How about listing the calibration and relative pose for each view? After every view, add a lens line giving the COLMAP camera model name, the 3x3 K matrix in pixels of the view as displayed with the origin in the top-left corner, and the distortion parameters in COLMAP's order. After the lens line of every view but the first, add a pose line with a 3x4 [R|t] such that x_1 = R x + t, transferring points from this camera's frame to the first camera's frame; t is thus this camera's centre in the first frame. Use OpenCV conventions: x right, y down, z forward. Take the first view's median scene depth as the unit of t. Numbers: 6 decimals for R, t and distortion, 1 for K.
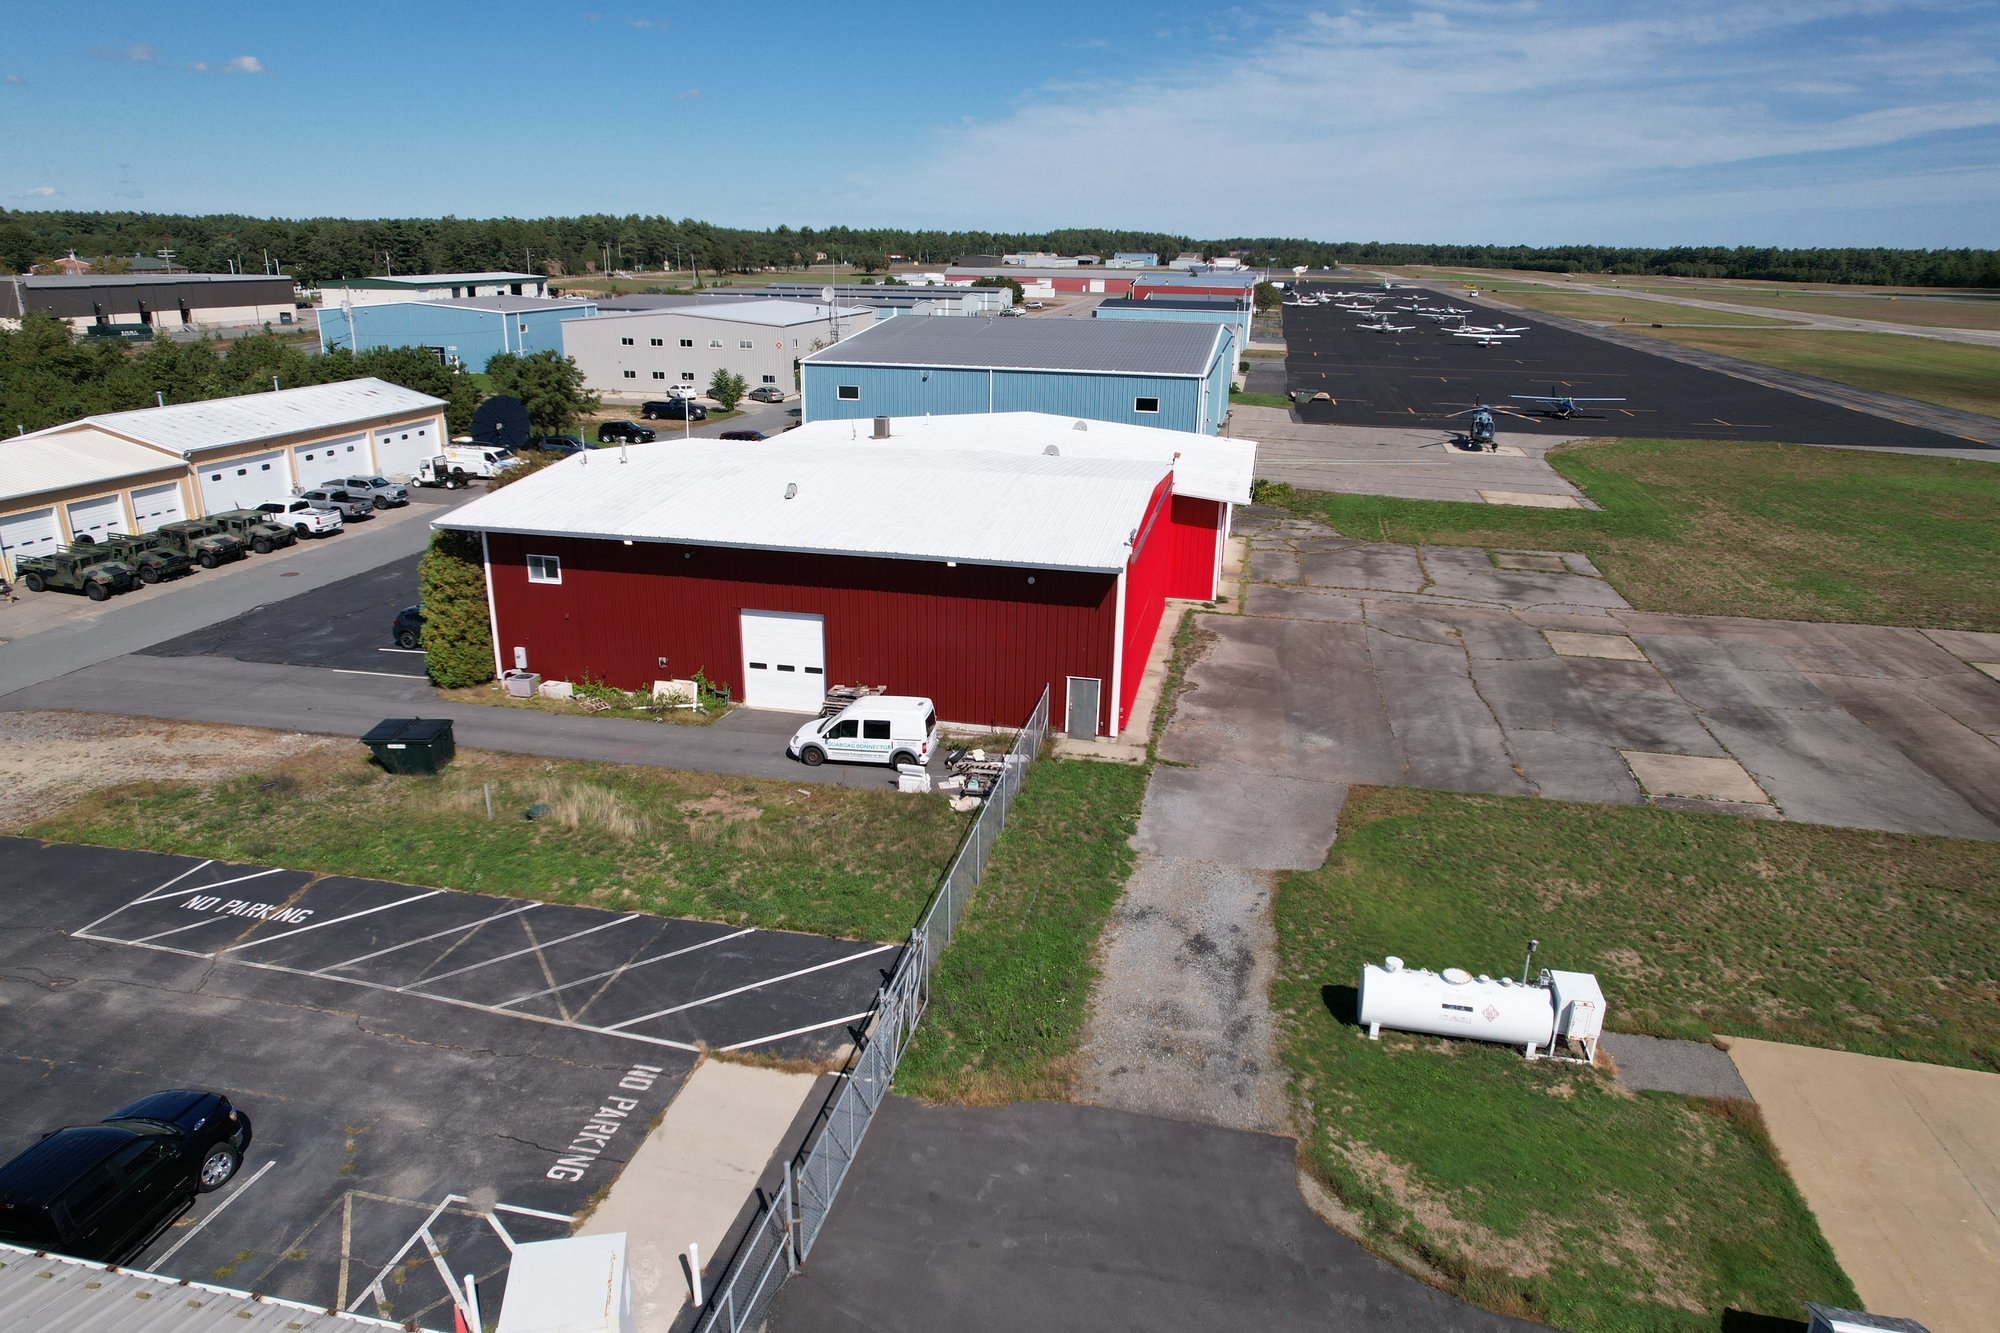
lens RADIAL K [[1273.9, 0, 1006.3], [0, 1273.9, 646.1], [0, 0, 1]] dist [-0.064514, 0.055849]
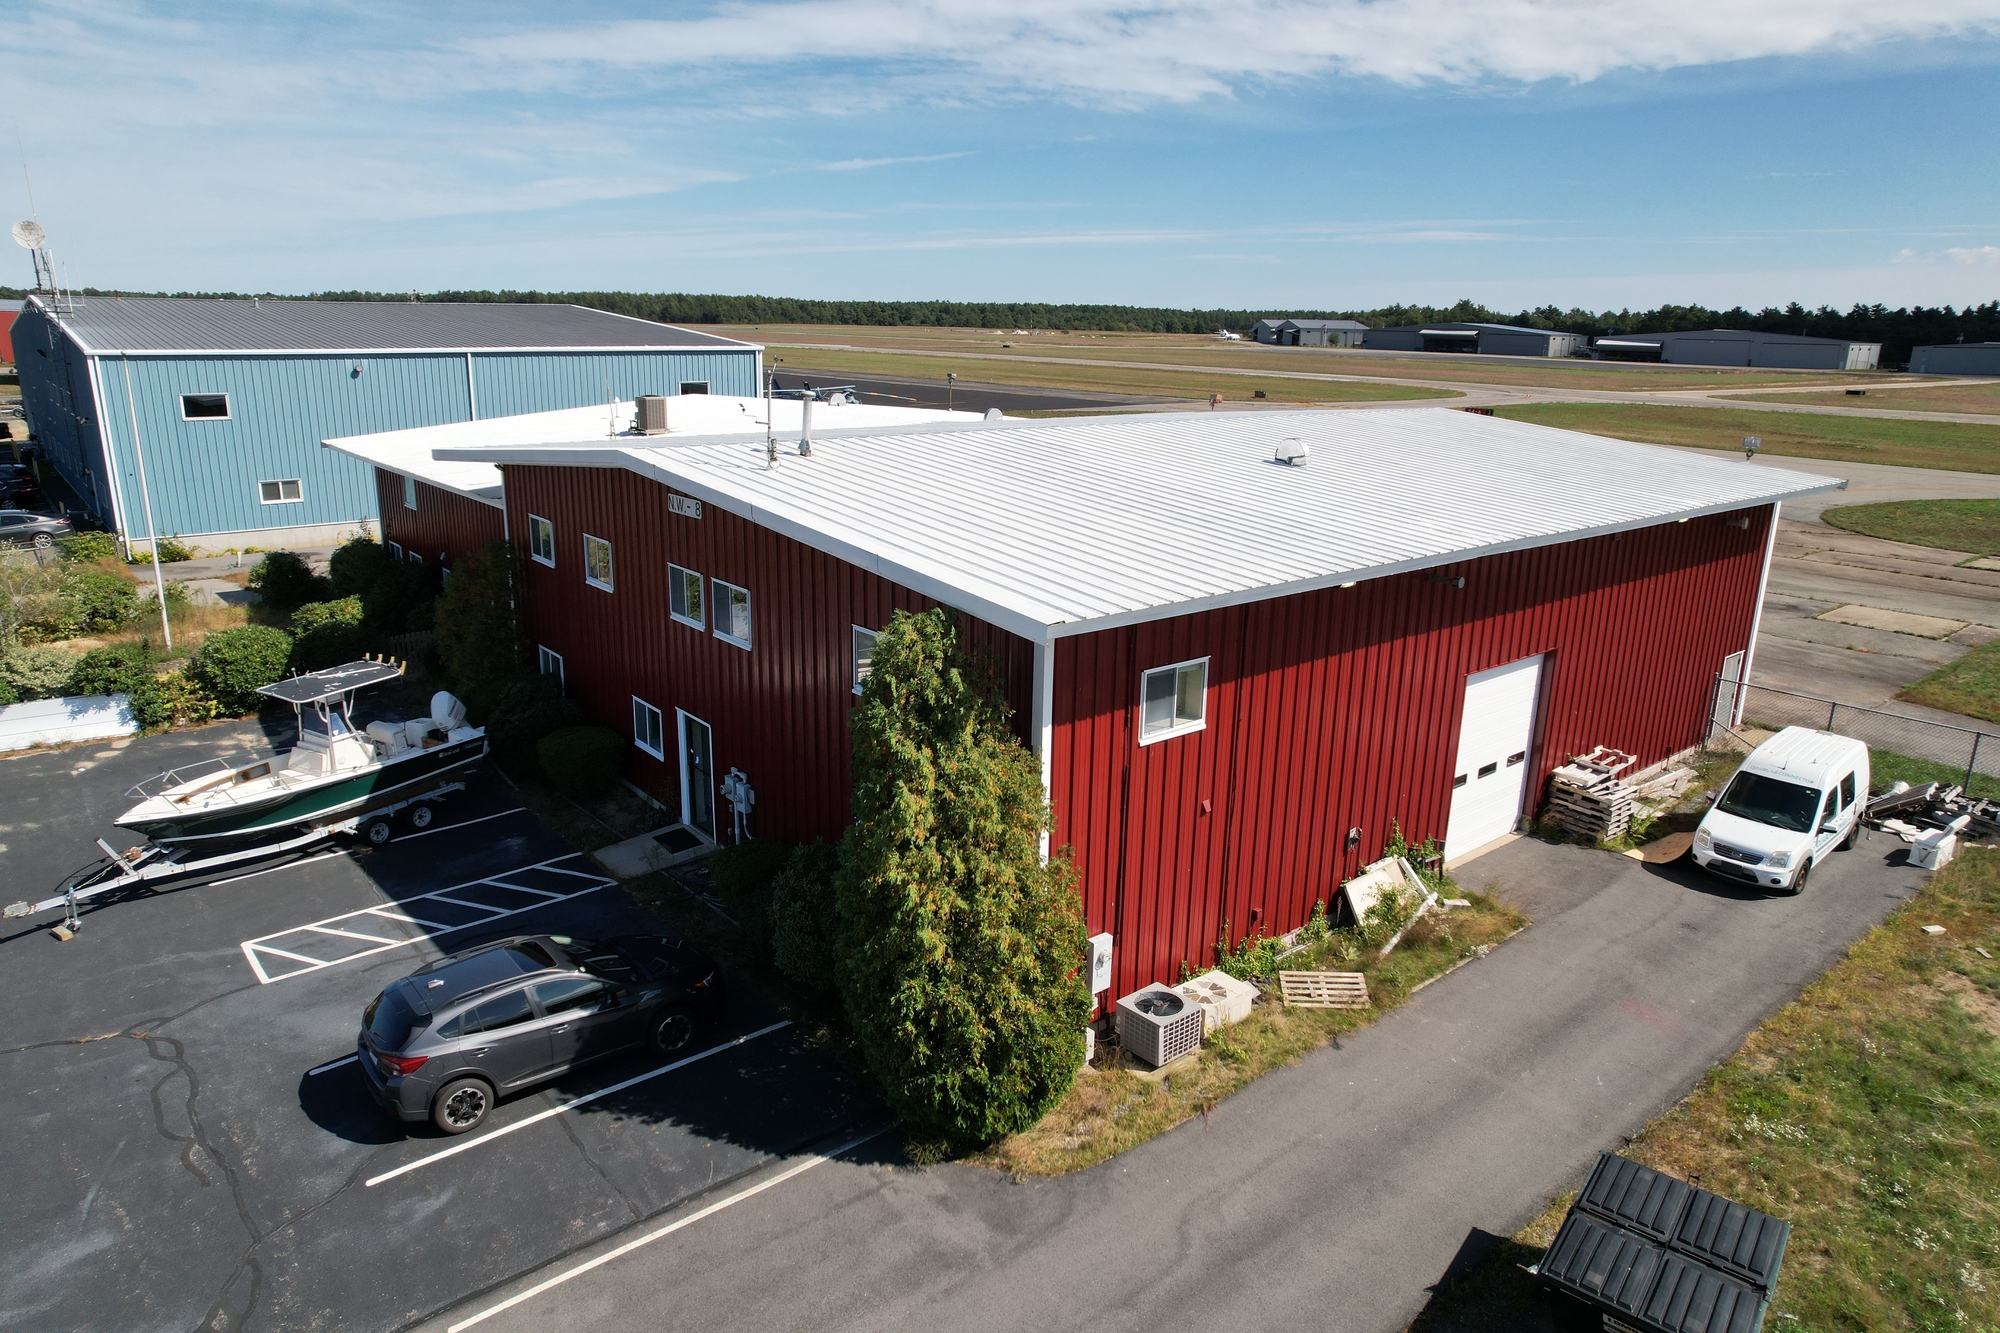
lens RADIAL K [[1273.9, 0, 998.9], [0, 1273.9, 673.9], [0, 0, 1]] dist [-0.064514, 0.055849]
pose [[0.616611, -0.209168, 0.758972, -0.598810], [0.221587, 0.971195, 0.087632, -0.099569], [-0.755440, 0.114143, 0.645199, 0.709196]]
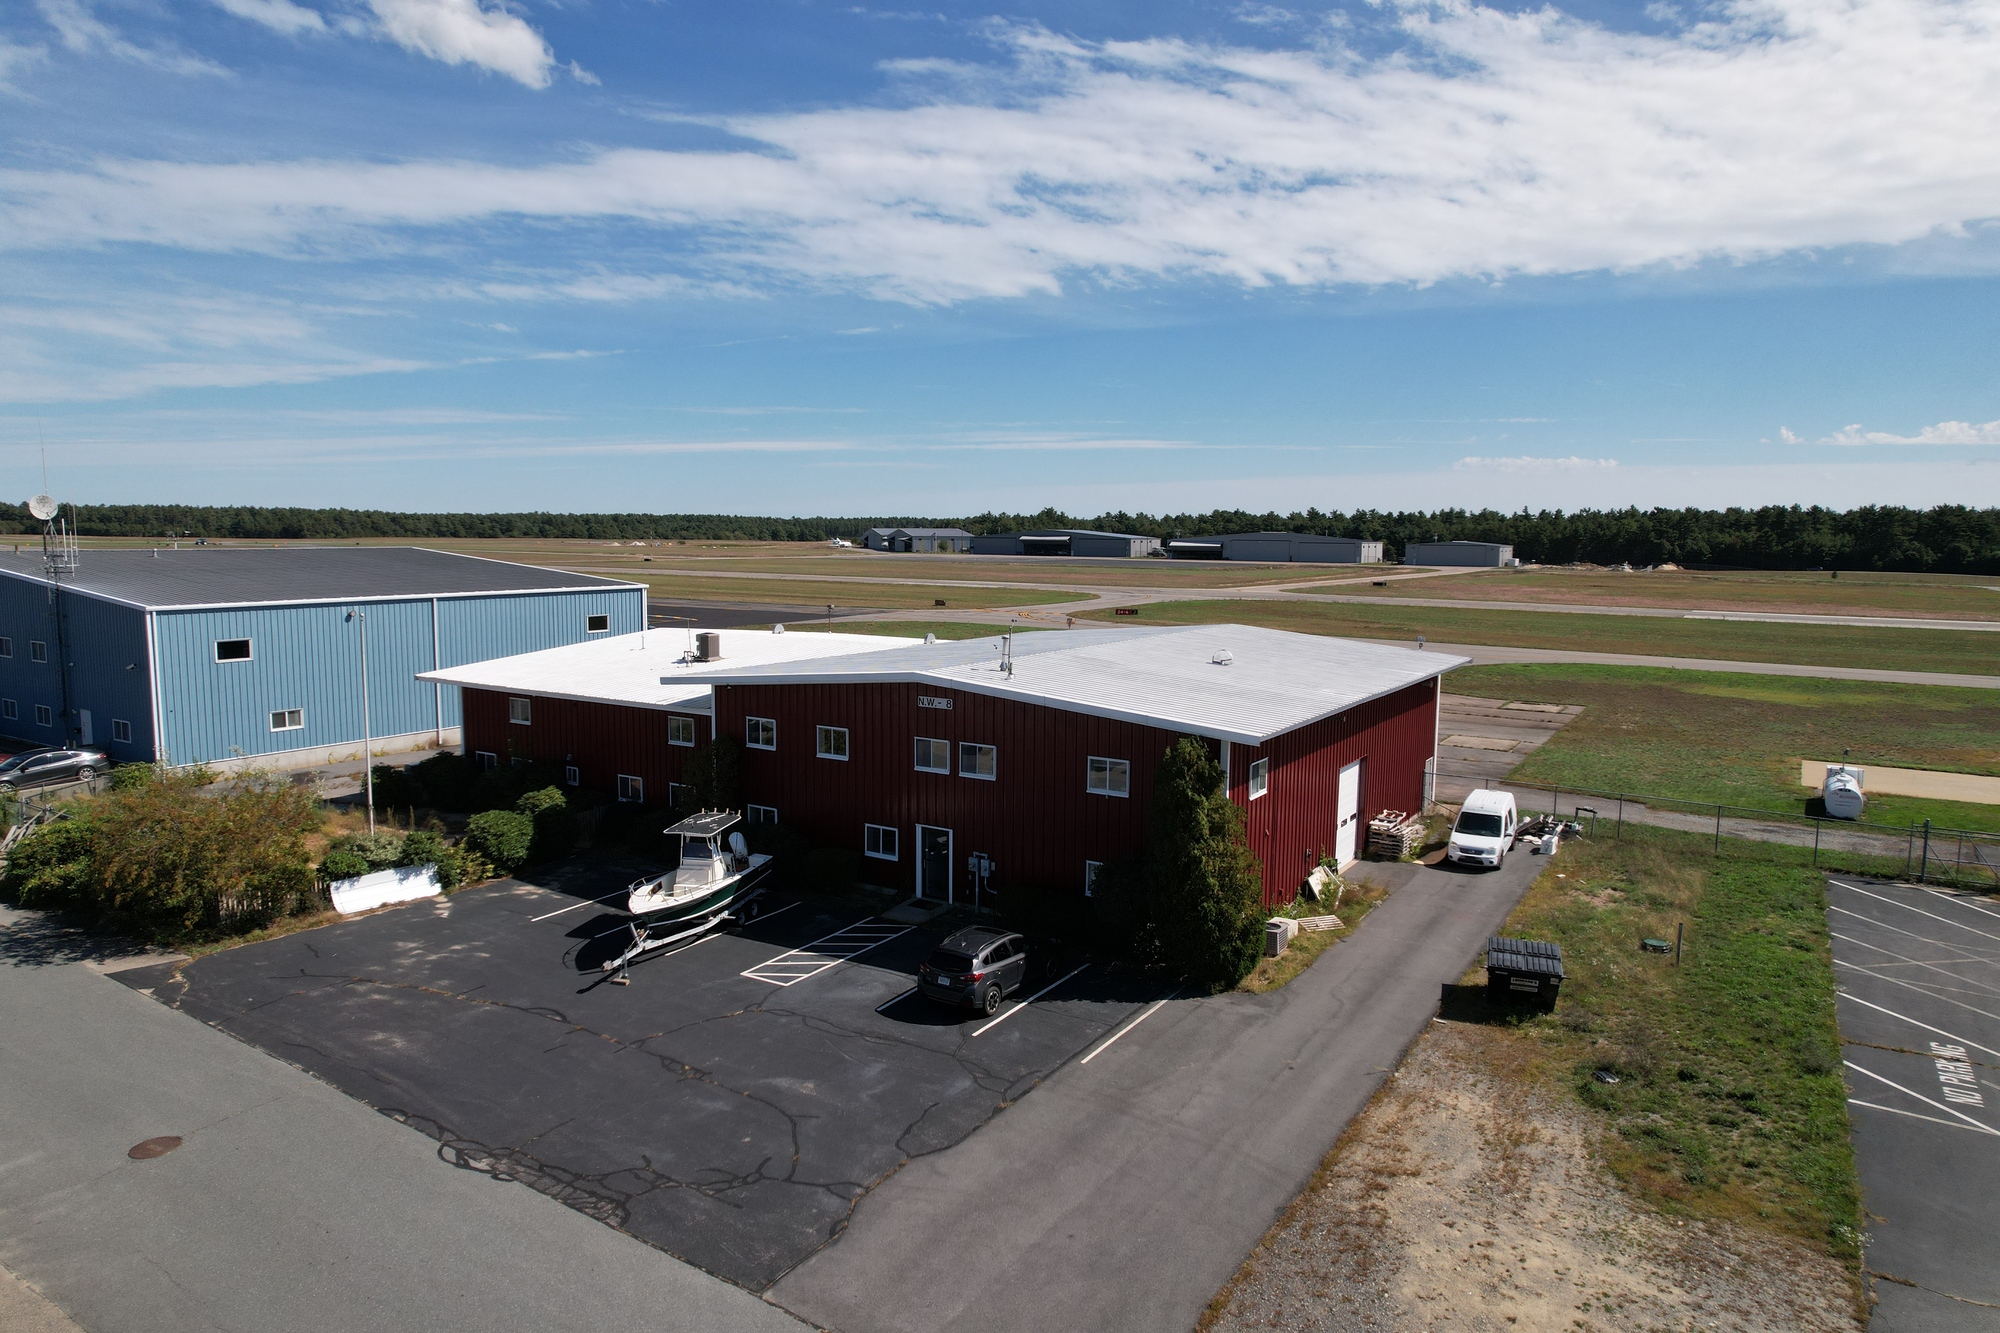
lens RADIAL K [[1273.9, 0, 1002.3], [0, 1273.9, 663.1], [0, 0, 1]] dist [-0.064514, 0.055849]
pose [[0.340760, -0.102357, 0.934562, -1.002269], [0.273398, 0.961884, 0.005663, -0.155526], [-0.899520, 0.253578, 0.355756, 0.751584]]
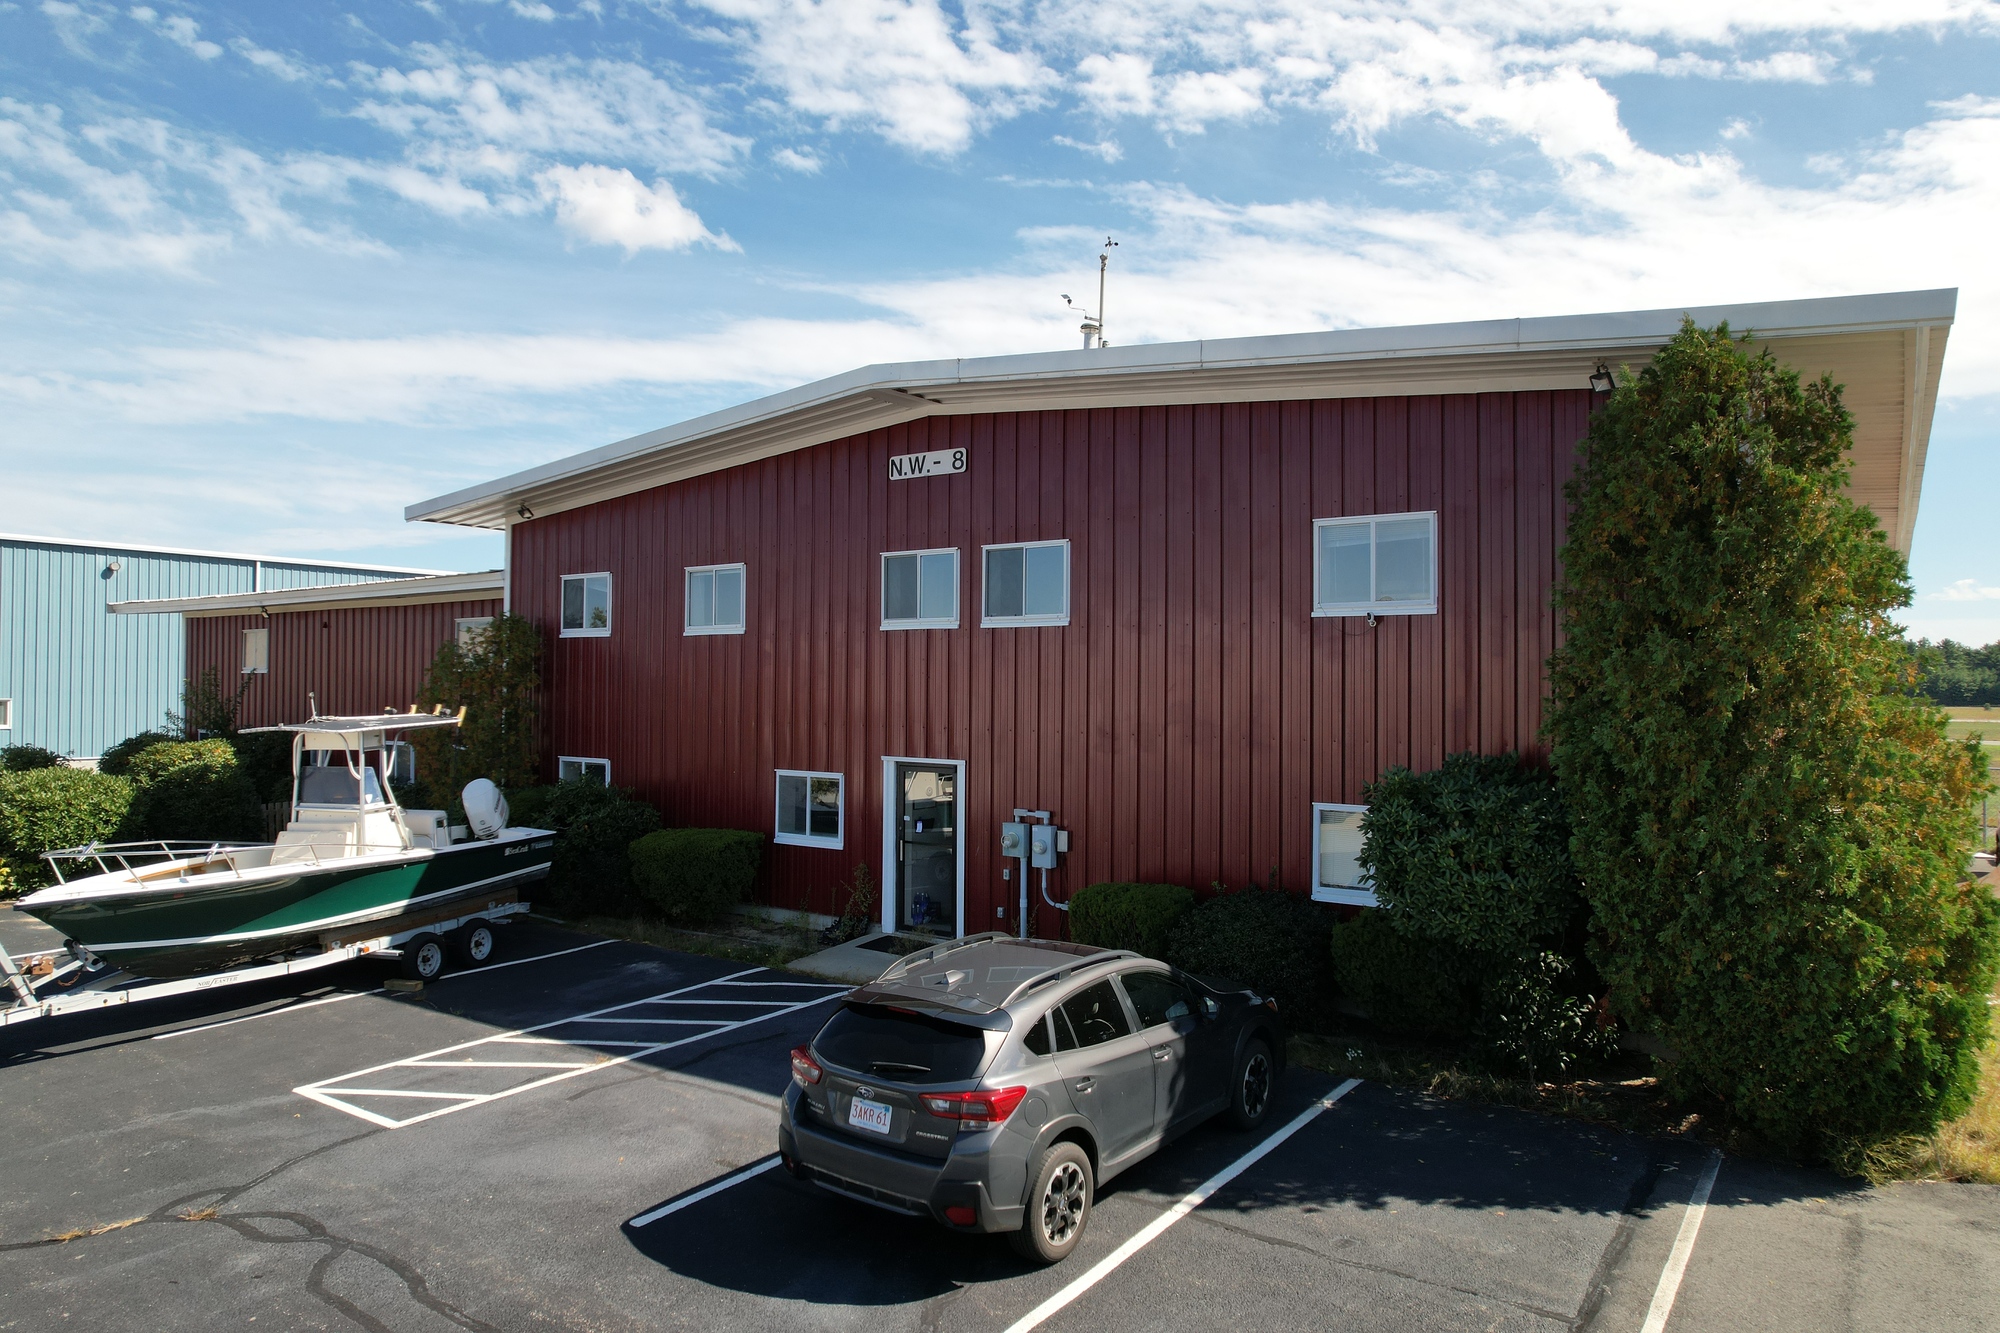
lens RADIAL K [[1273.9, 0, 998.0], [0, 1273.9, 666.6], [0, 0, 1]] dist [-0.064514, 0.055849]
pose [[0.393289, 0.012706, 0.919327, -0.614481], [0.269273, 0.954468, -0.128387, -0.046901], [-0.879099, 0.298043, 0.371961, 0.935371]]
